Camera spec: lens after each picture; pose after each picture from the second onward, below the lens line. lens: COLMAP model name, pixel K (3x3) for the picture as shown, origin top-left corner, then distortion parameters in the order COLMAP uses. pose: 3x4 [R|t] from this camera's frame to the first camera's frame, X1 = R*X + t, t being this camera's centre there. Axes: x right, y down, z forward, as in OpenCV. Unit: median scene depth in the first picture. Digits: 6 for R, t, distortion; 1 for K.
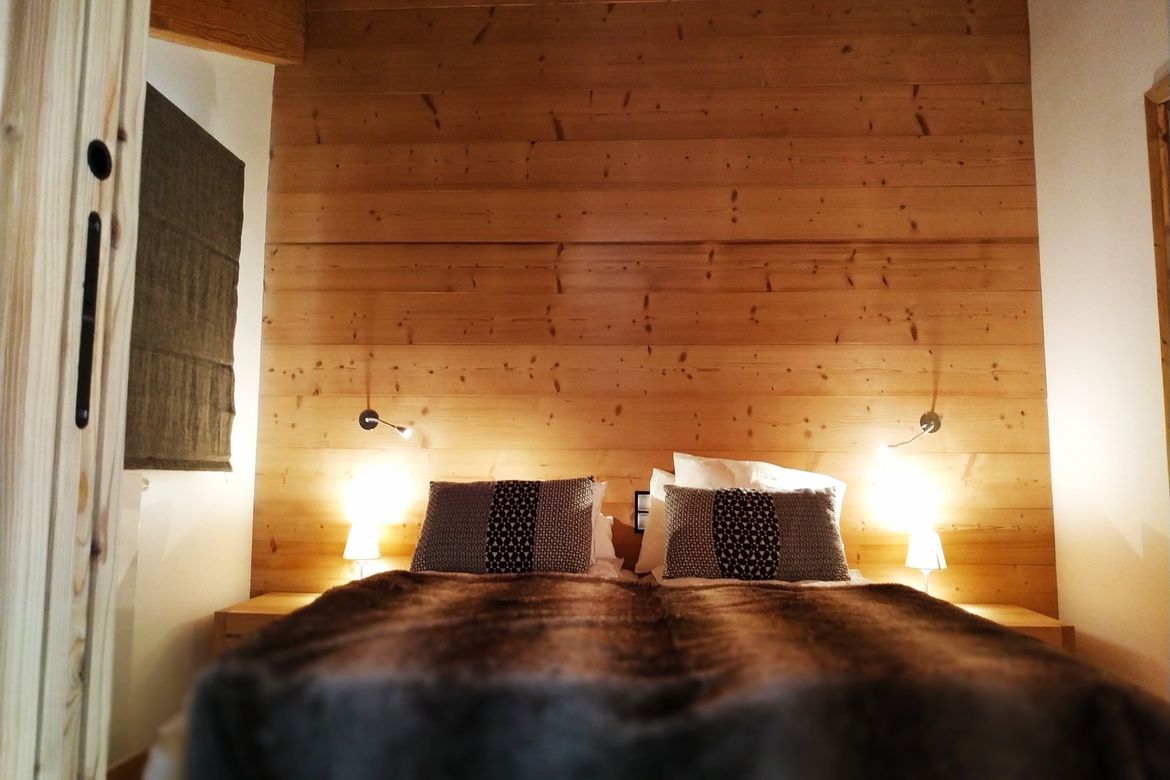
lens RADIAL K [[849.1, 0, 535.4], [0, 849.1, 391.8], [0, 0, 1]] dist [0.097872, -0.242888]
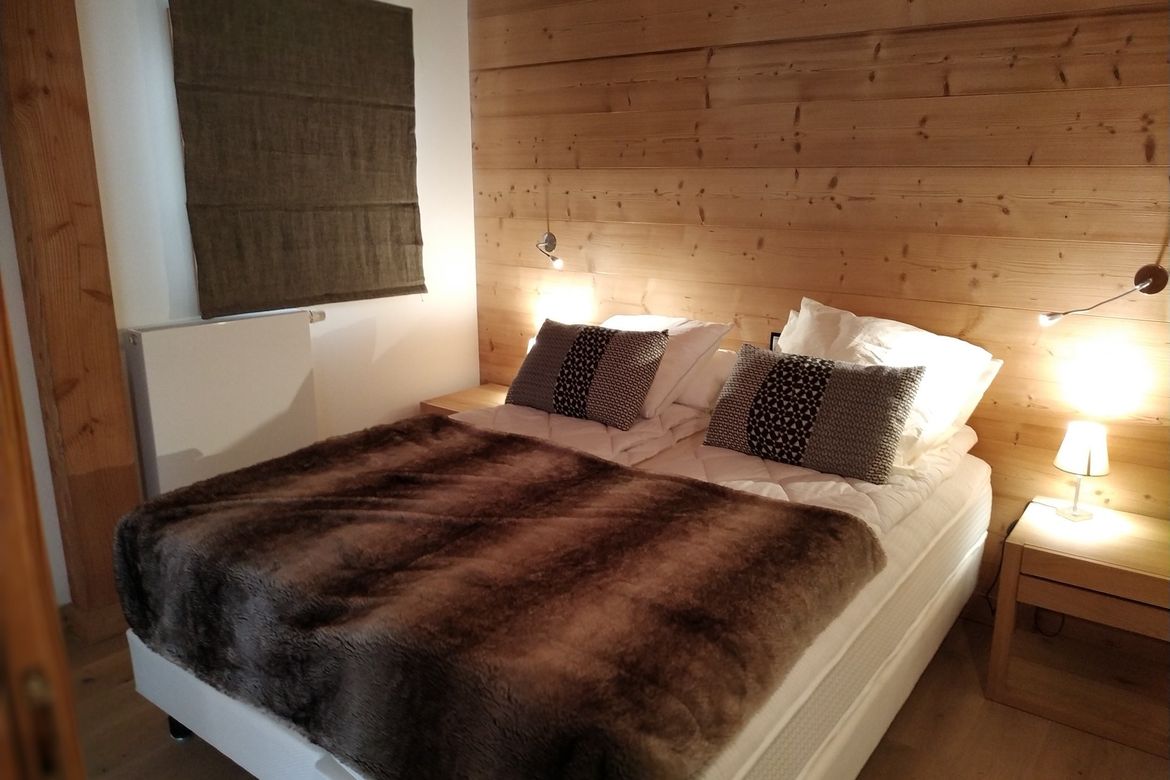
lens RADIAL K [[841.2, 0, 585.0], [0, 841.2, 390.0], [0, 0, 1]] dist [0.005562, -0.054015]
pose [[0.823634, 0.130988, -0.551787, 0.464287], [0.064955, 0.944770, 0.321234, -0.132413], [0.563390, -0.300420, 0.769636, 0.157485]]
